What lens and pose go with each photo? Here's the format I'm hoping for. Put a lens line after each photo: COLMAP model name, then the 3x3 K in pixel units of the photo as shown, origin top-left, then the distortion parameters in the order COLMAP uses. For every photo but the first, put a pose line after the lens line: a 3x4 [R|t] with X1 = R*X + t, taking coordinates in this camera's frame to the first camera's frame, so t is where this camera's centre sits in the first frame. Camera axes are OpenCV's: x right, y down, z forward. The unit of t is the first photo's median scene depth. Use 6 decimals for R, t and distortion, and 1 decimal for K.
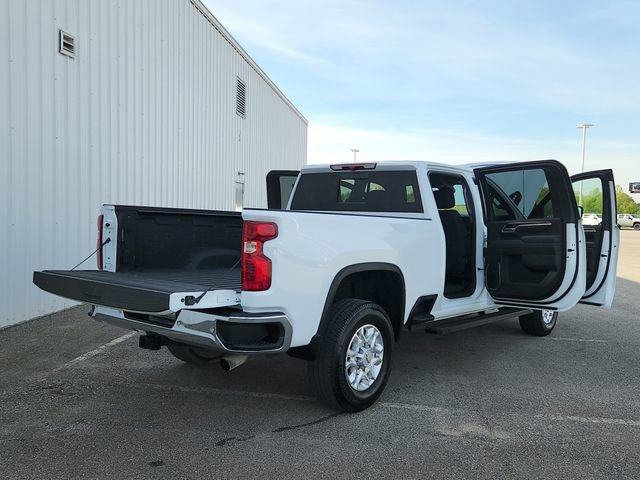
lens RADIAL K [[592.8, 0, 315.6], [0, 592.8, 237.0], [0, 0, 1]] dist [0.056272, 0.000000]
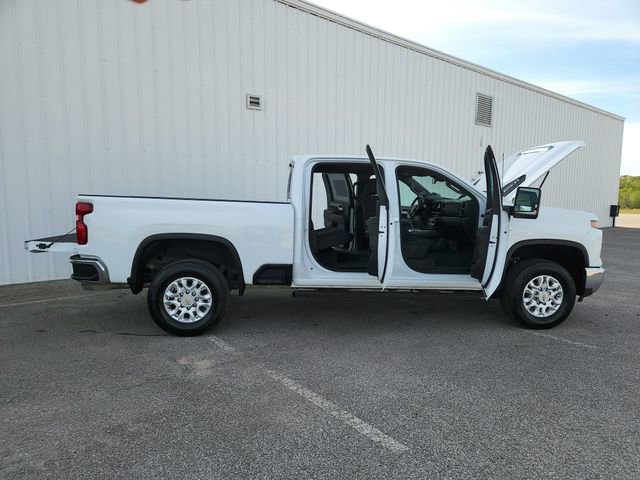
lens RADIAL K [[427.2, 0, 331.1], [0, 427.2, 243.5], [0, 0, 1]] dist [0.062241, -0.040183]
pose [[0.724114, 0.051694, -0.687741, 0.906290], [-0.023654, 0.998462, 0.050143, 0.007194], [0.689275, -0.020041, 0.724223, 0.436327]]
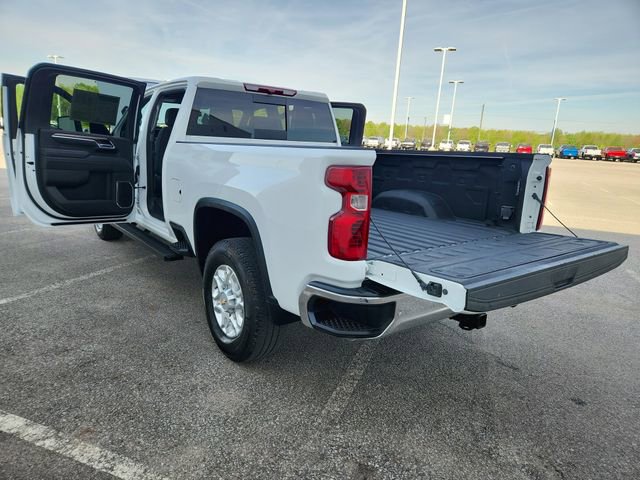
lens RADIAL K [[427.2, 0, 307.0], [0, 427.2, 244.7], [0, 0, 1]] dist [0.062241, -0.040183]
pose [[0.241464, -0.242460, 0.939632, -0.713686], [-0.002463, 0.968128, 0.250446, -0.061062], [-0.970407, -0.062788, 0.233171, 0.892143]]
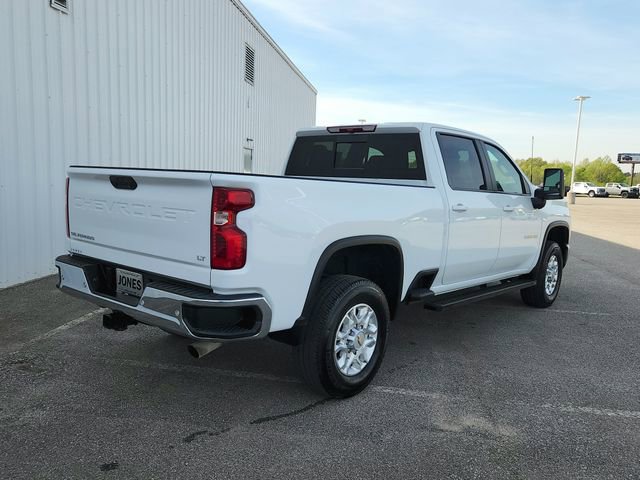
lens RADIAL K [[536.7, 0, 312.4], [0, 536.7, 242.2], [0, 0, 1]] dist [0.063446, -0.027791]
pose [[0.999625, 0.015485, -0.022570, 0.028083], [-0.013706, 0.996943, 0.076922, -0.006880], [0.023692, -0.076584, 0.996782, 0.168388]]
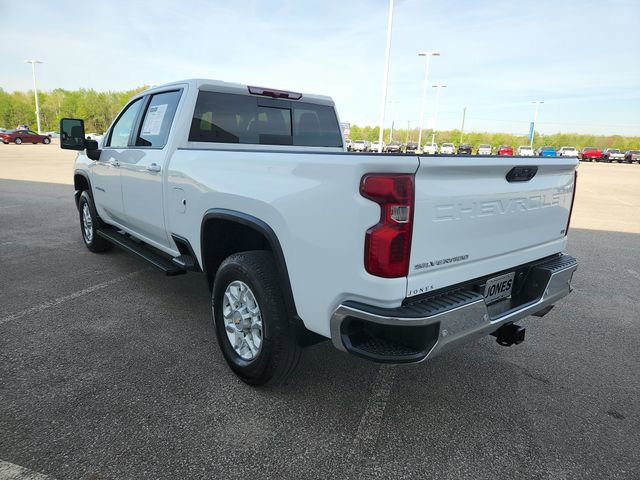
lens RADIAL K [[427.2, 0, 316.2], [0, 427.2, 241.5], [0, 0, 1]] dist [0.062241, -0.040183]
pose [[0.188725, -0.232410, 0.954132, -0.684517], [0.007353, 0.971899, 0.235283, -0.062339], [-0.982002, -0.037388, 0.185131, 0.939548]]
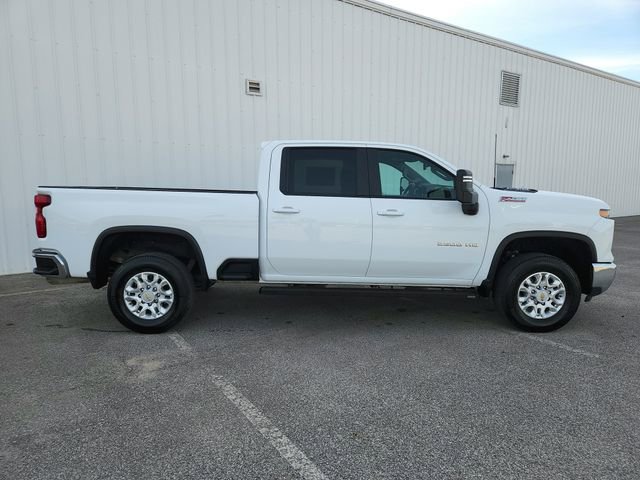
lens RADIAL K [[427.2, 0, 324.1], [0, 427.2, 239.7], [0, 0, 1]] dist [0.062241, -0.040183]
pose [[0.656099, 0.065263, -0.751848, 0.945430], [-0.017173, 0.997287, 0.071582, -0.001534], [0.754480, -0.034054, 0.655439, 0.583484]]
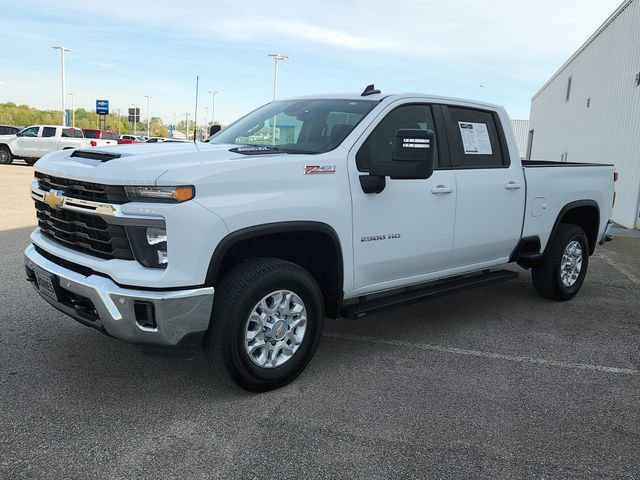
lens RADIAL K [[593.9, 0, 320.1], [0, 593.9, 242.2], [0, 0, 1]] dist [0.051456, 0.000000]
pose [[-0.988789, -0.097539, 0.113057, 0.161072], [-0.073216, 0.976602, 0.202209, -0.106311], [-0.130135, 0.191664, -0.972795, 2.409320]]
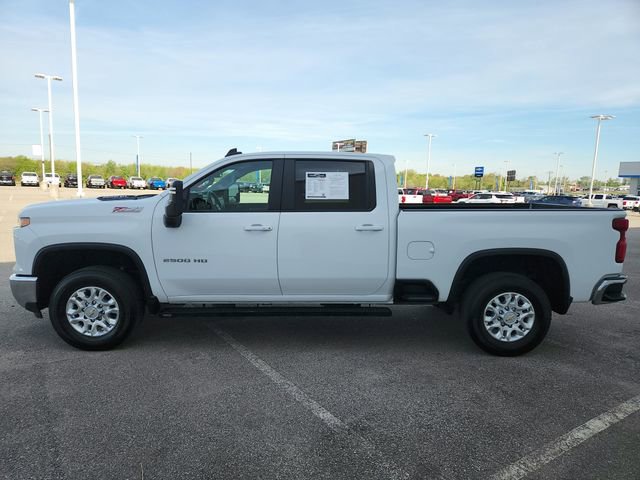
lens RADIAL K [[427.2, 0, 314.5], [0, 427.2, 243.1], [0, 0, 1]] dist [0.062241, -0.040183]
pose [[-0.648527, -0.139333, 0.748330, -0.582603], [-0.008630, 0.984387, 0.175806, -0.127825], [-0.761142, 0.107557, -0.639604, 1.922866]]
